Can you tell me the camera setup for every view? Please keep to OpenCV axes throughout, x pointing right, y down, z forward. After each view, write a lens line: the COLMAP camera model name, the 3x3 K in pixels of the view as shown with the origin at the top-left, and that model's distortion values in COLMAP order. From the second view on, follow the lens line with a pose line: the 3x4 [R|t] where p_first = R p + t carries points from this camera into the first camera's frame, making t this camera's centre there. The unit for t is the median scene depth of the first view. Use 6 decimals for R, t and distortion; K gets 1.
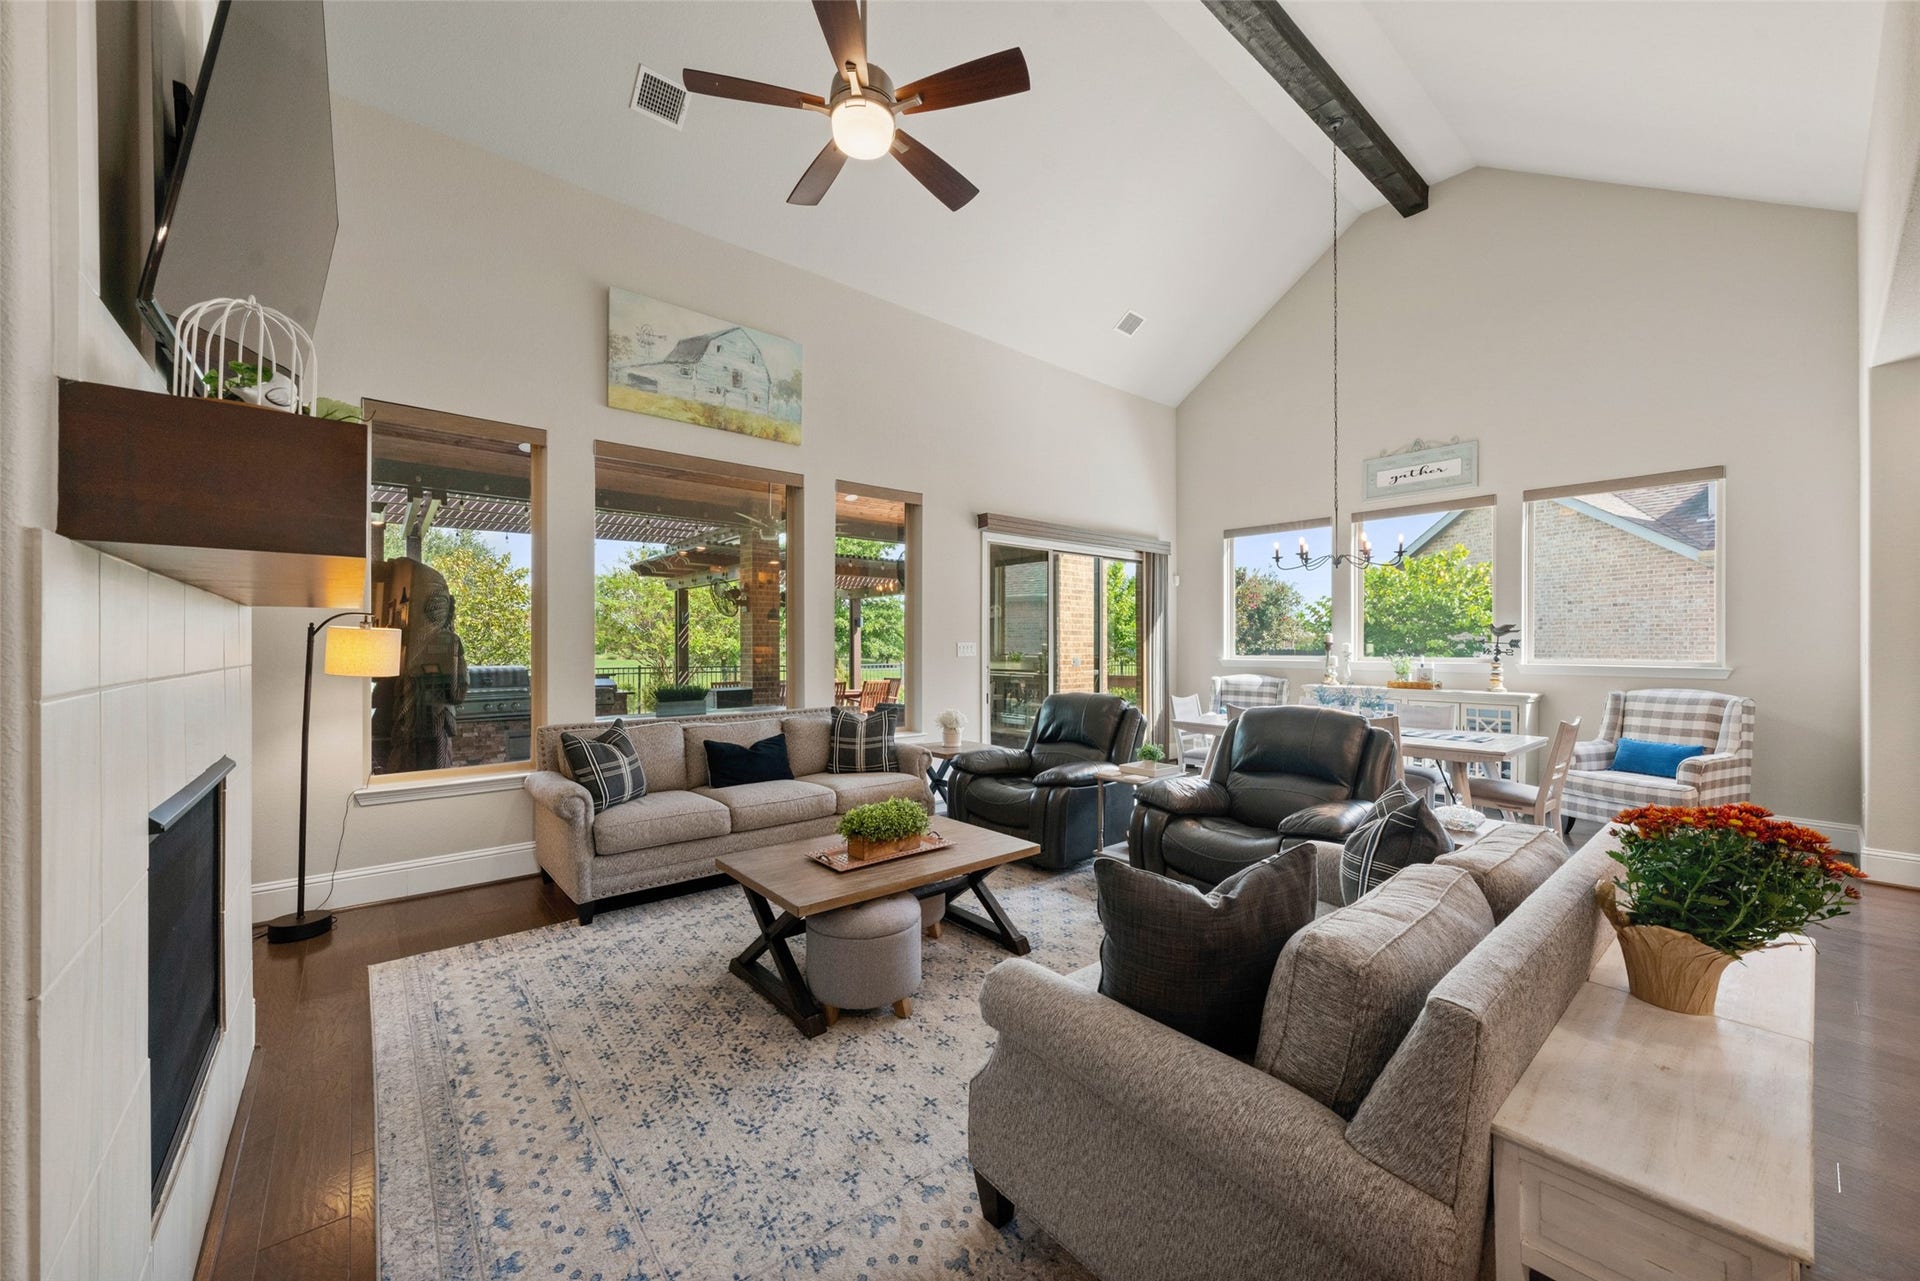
lens RADIAL K [[713.7, 0, 959.1], [0, 713.7, 646.1], [0, 0, 1]] dist [-0.000555, -0.000103]
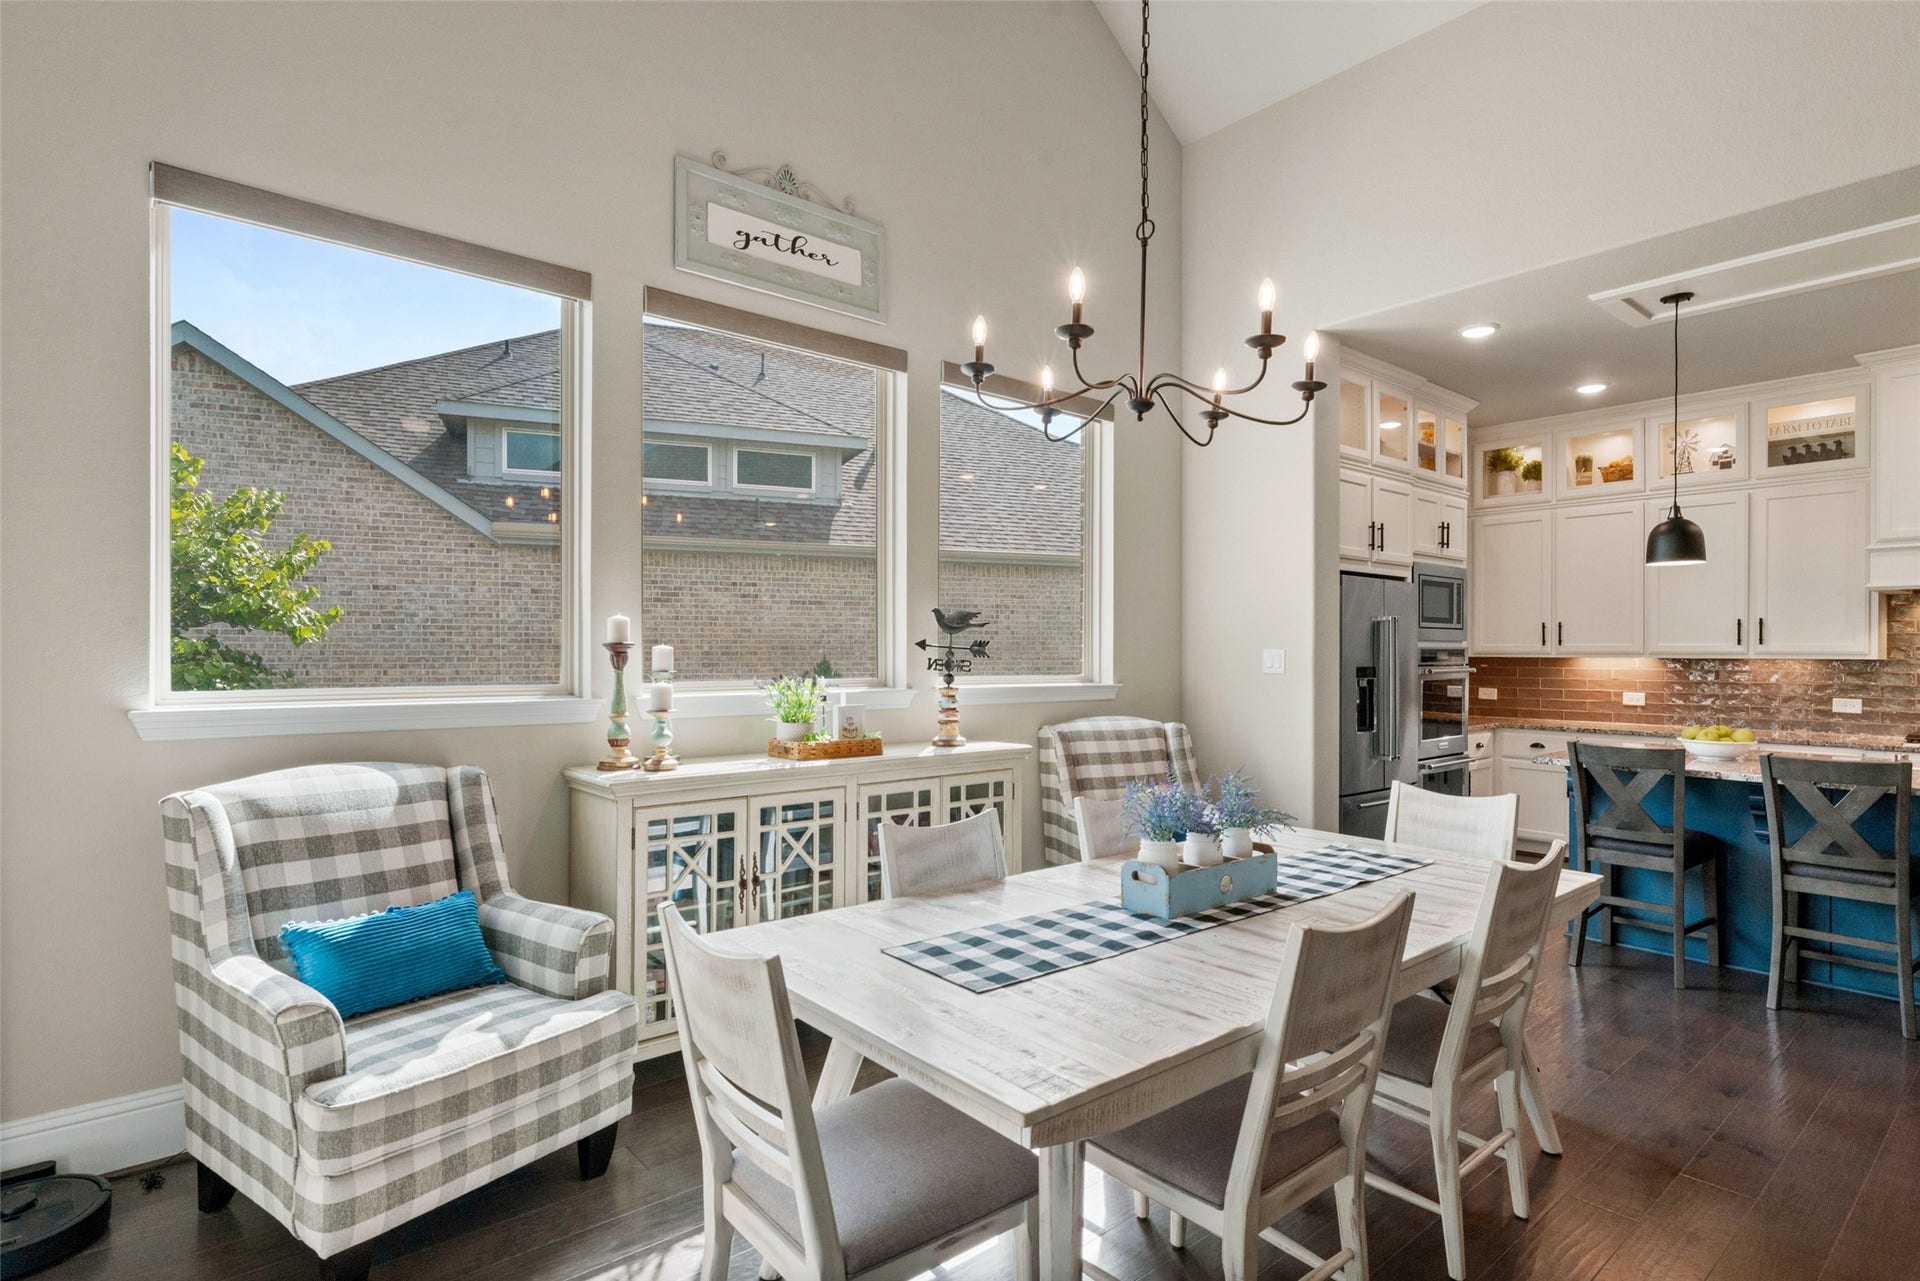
lens RADIAL K [[968.6, 0, 954.0], [0, 968.6, 652.6], [0, 0, 1]] dist [0.002229, 0.000424]
pose [[0.002451, -0.002177, 0.999995, 0.066980], [-0.001546, 0.999996, 0.002181, -0.001959], [-0.999996, -0.001551, 0.002448, 0.916686]]
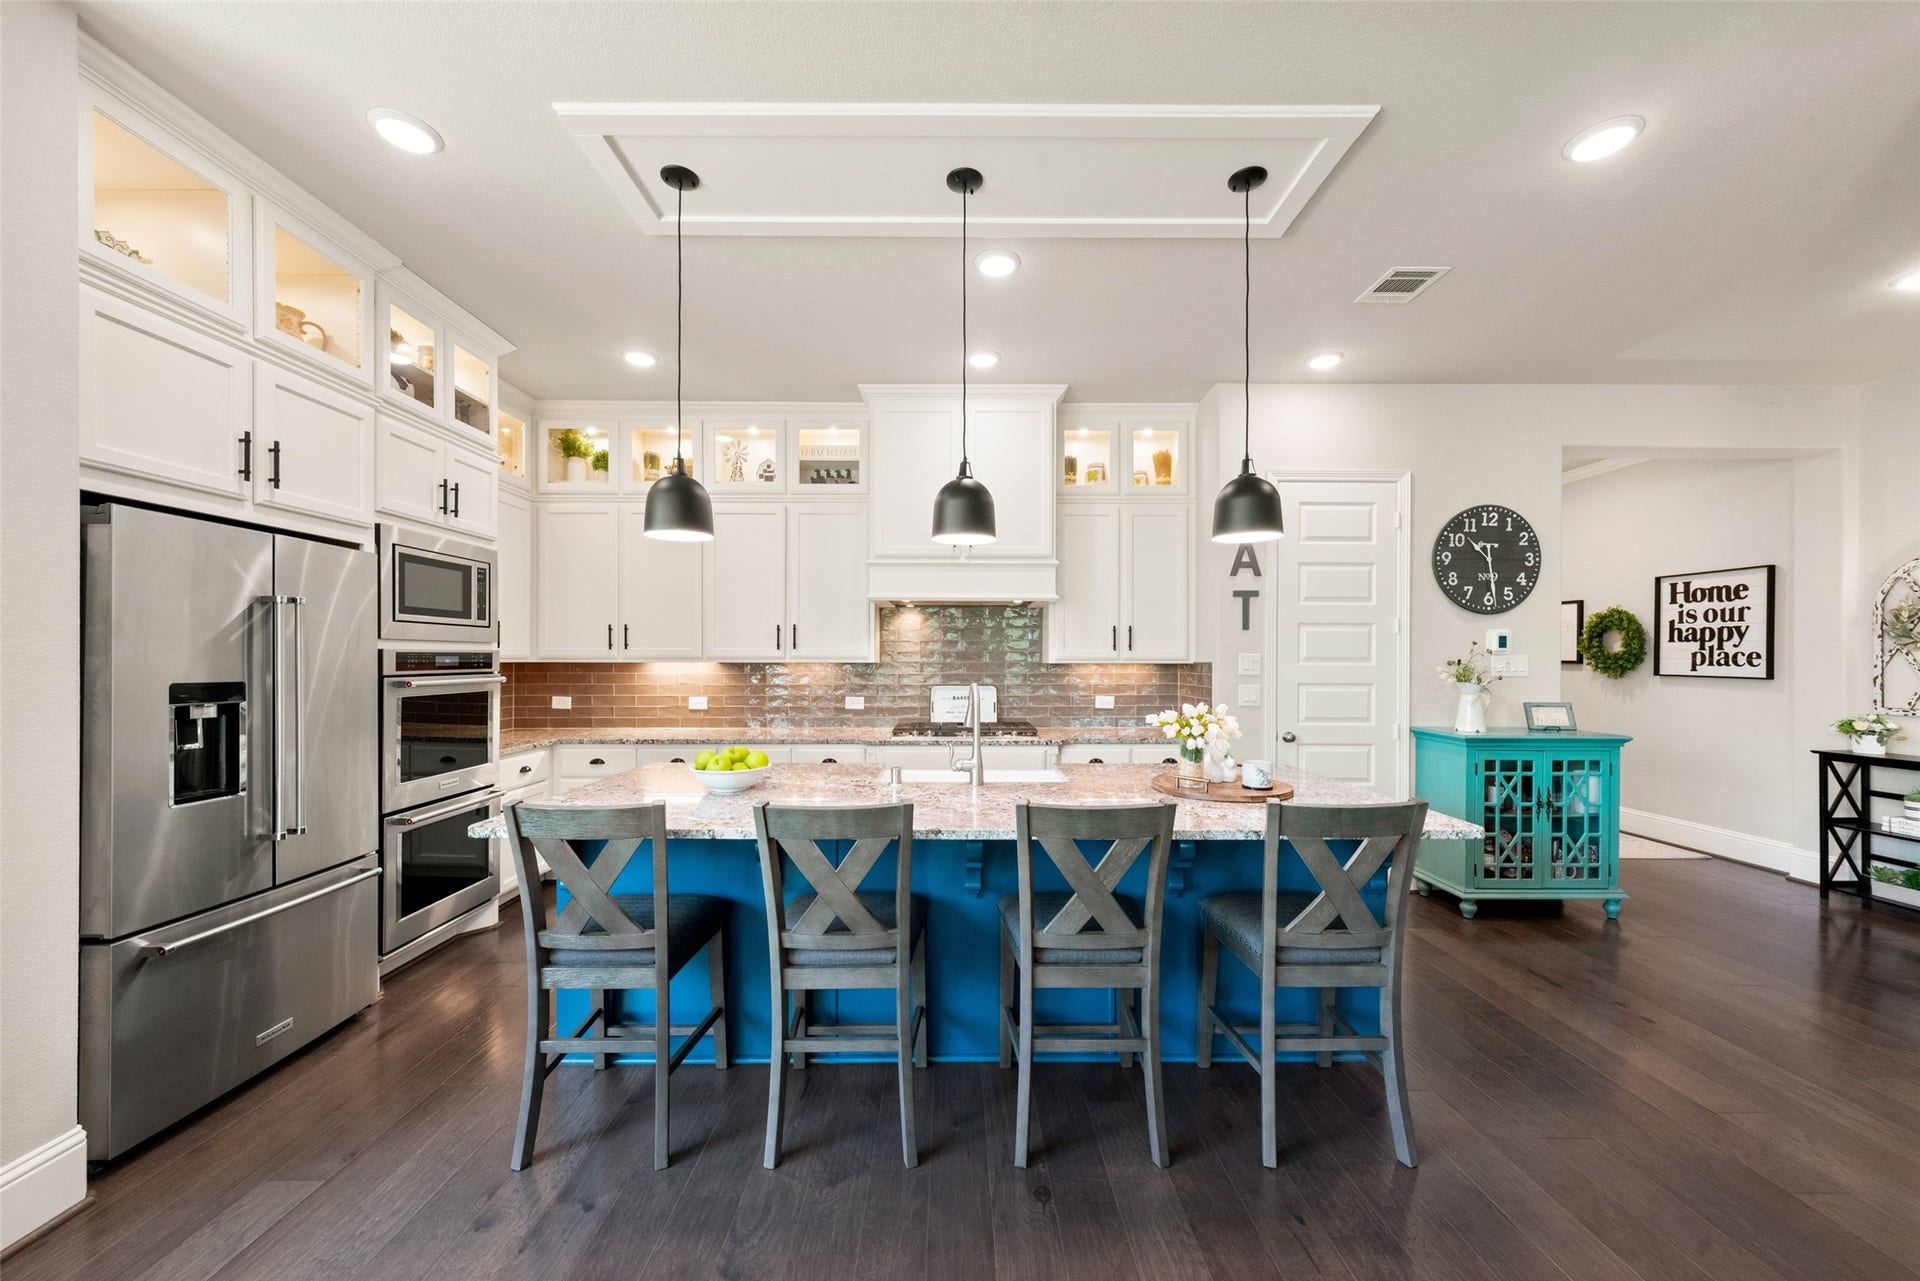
lens RADIAL K [[704.8, 0, 952.9], [0, 704.8, 659.5], [0, 0, 1]] dist [0.000564, -0.000010]
pose [[-0.767106, -0.002581, 0.641516, 0.403592], [-0.001047, 0.999996, 0.002771, -0.000619], [-0.641520, 0.001454, -0.767105, 0.603079]]
